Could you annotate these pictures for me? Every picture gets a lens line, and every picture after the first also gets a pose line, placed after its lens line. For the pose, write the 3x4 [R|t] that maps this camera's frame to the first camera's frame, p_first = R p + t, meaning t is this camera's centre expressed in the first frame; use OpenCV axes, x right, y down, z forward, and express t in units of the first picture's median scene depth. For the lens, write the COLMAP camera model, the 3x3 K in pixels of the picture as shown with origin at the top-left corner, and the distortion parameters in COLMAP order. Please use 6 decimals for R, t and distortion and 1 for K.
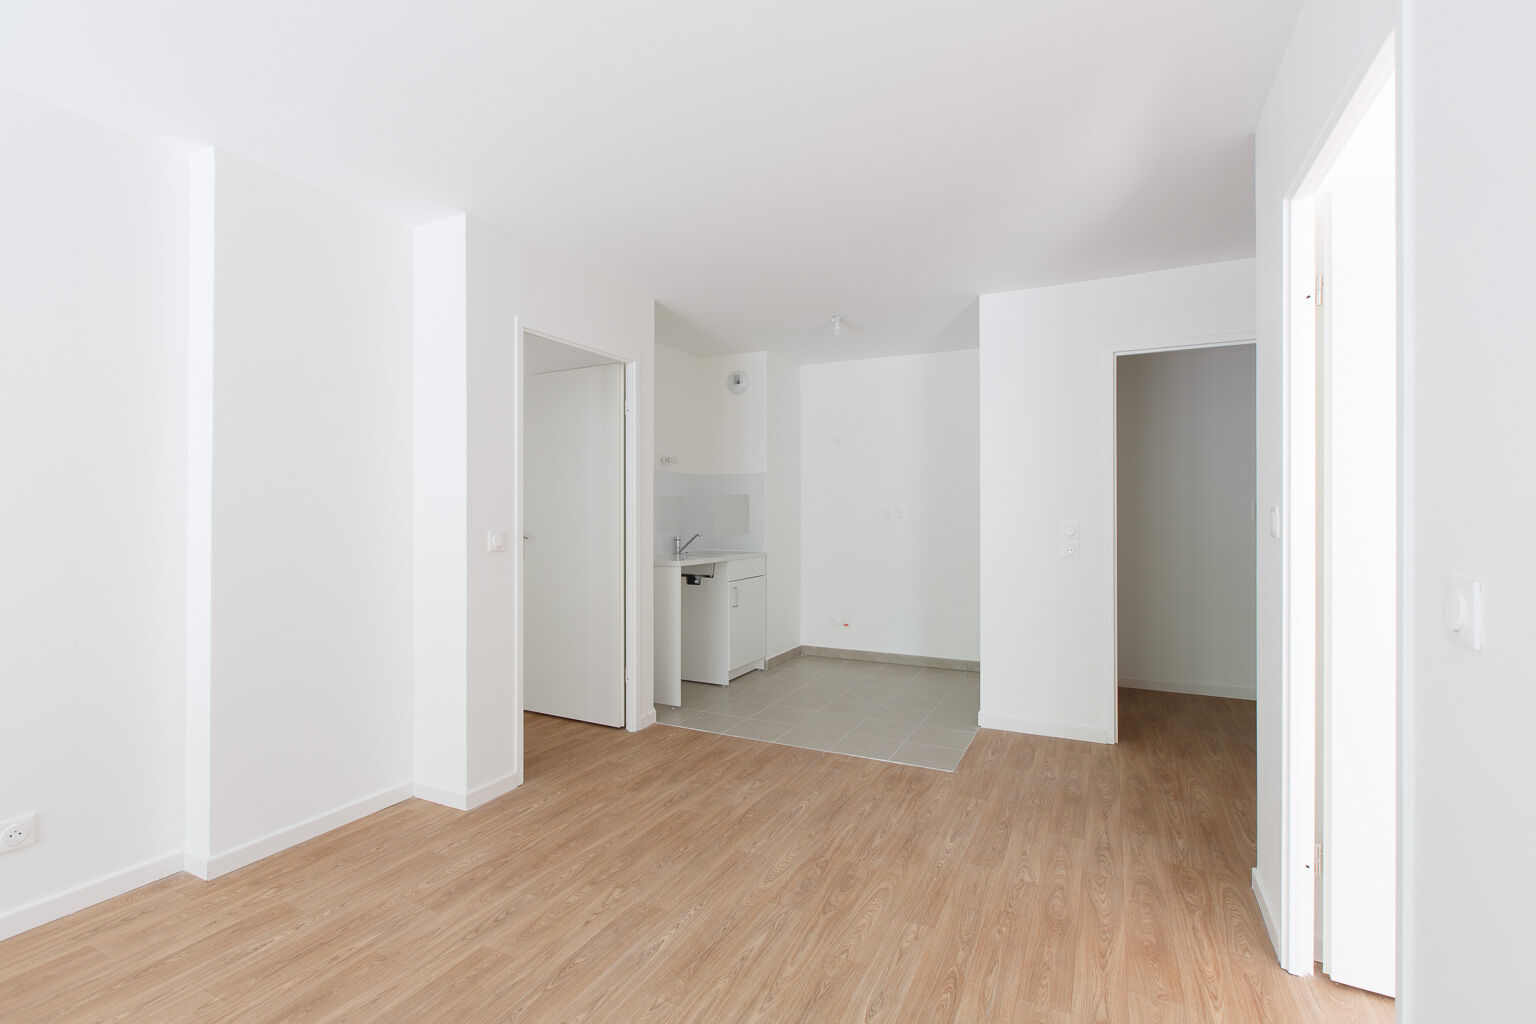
lens RADIAL K [[685.1, 0, 768.0], [0, 685.1, 512.0], [0, 0, 1]] dist [-0.001755, -0.000277]
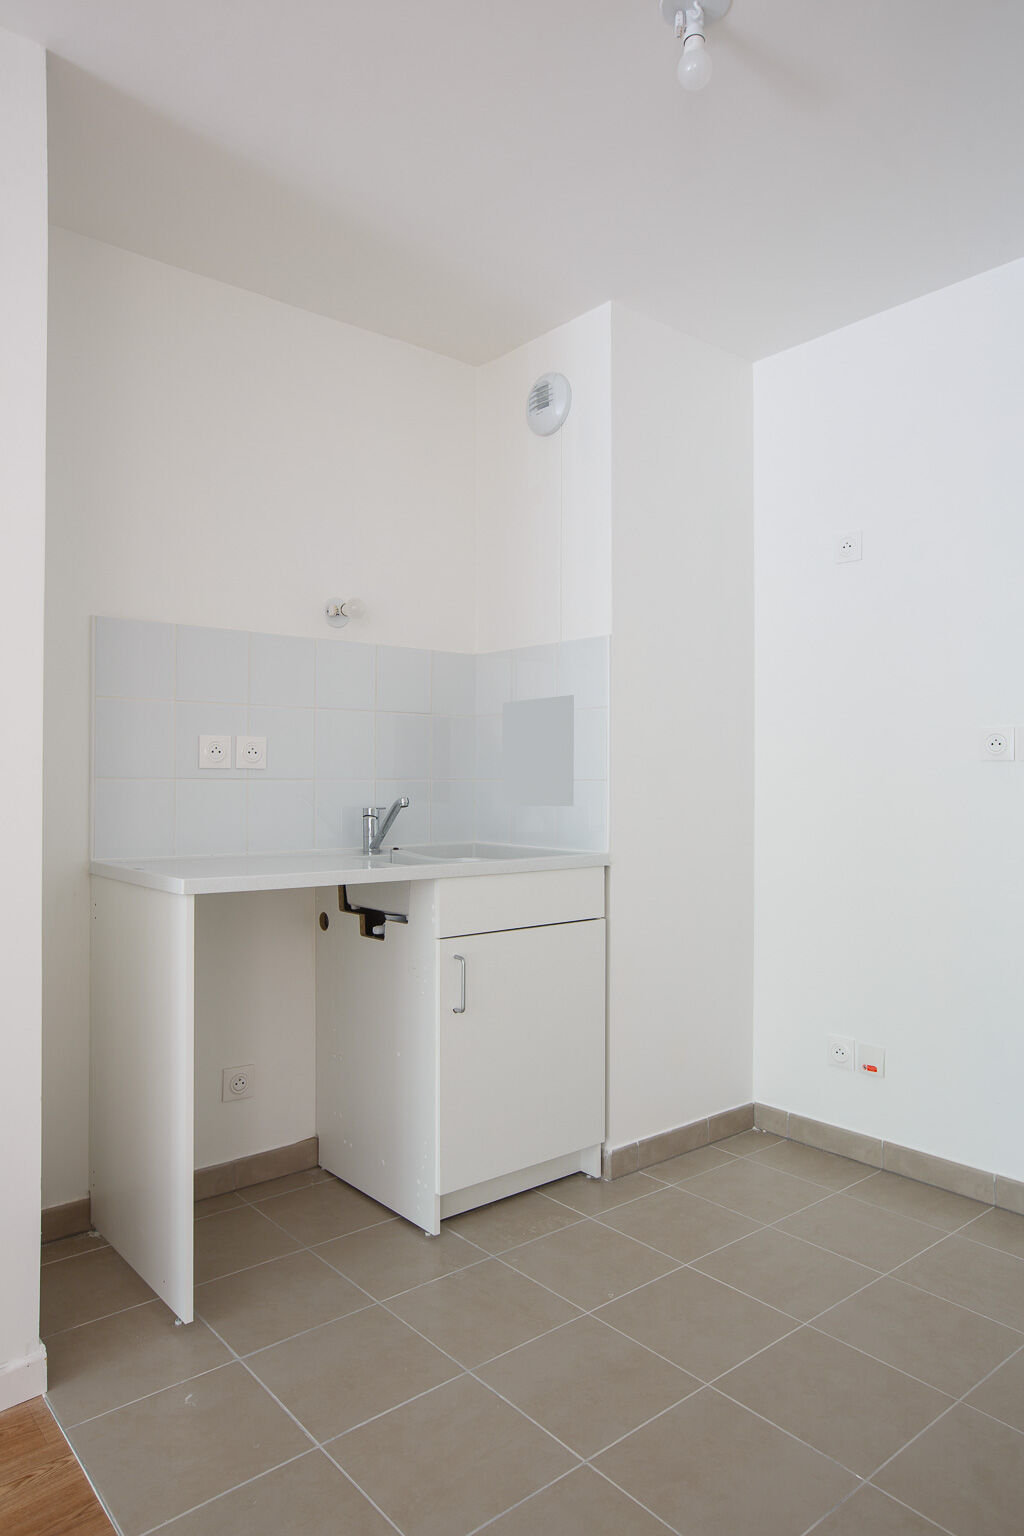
lens RADIAL K [[976.7, 0, 512.0], [0, 976.7, 768.0], [0, 0, 1]] dist [0.000890, -0.000596]
pose [[0.913567, 0.001585, -0.406686, 0.164192], [-0.004541, 0.999970, -0.006303, 0.016661], [0.406664, 0.007605, 0.913546, 0.514161]]
